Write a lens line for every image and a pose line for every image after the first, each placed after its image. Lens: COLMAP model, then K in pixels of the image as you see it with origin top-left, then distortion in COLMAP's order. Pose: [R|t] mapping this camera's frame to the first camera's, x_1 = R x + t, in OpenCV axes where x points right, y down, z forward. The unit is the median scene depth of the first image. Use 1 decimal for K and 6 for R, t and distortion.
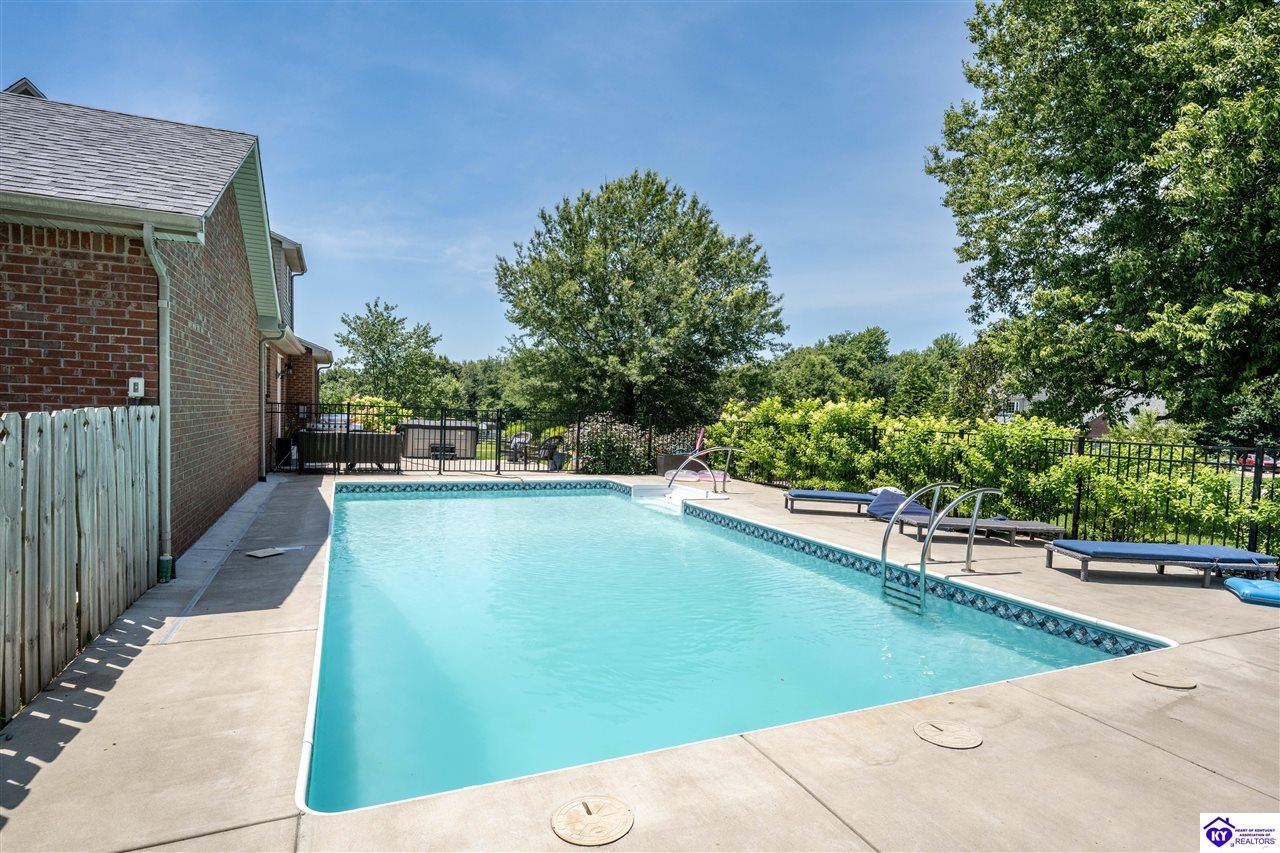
lens RADIAL K [[658.6, 0, 646.7], [0, 658.6, 425.3], [0, 0, 1]] dist [0.002361, 0.000670]
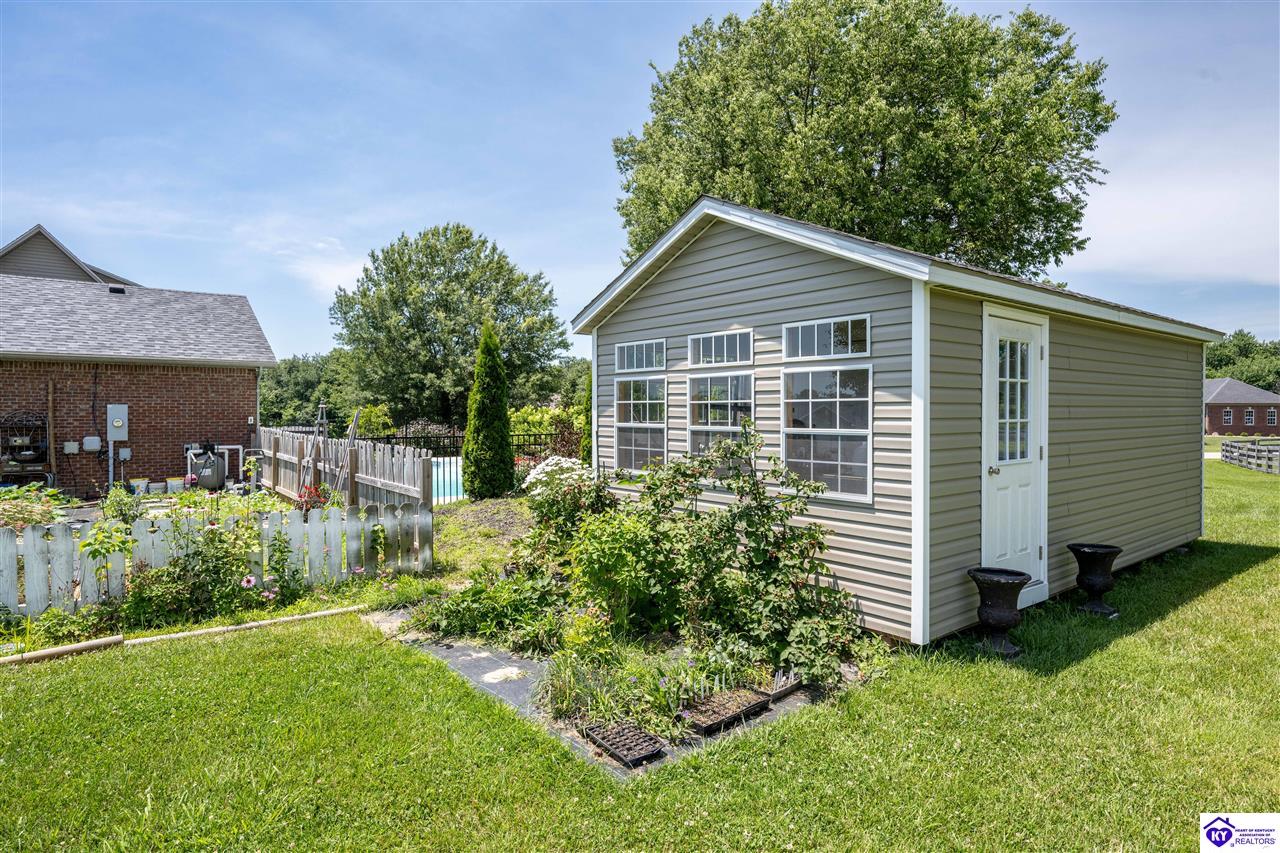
lens RADIAL K [[715.4, 0, 643.7], [0, 715.4, 393.2], [0, 0, 1]] dist [-0.024524, 0.000710]
pose [[0.974158, -0.029690, 0.223910, 0.039611], [0.038326, 0.998676, -0.034322, -0.000095], [-0.222594, 0.042016, 0.974005, -0.433913]]
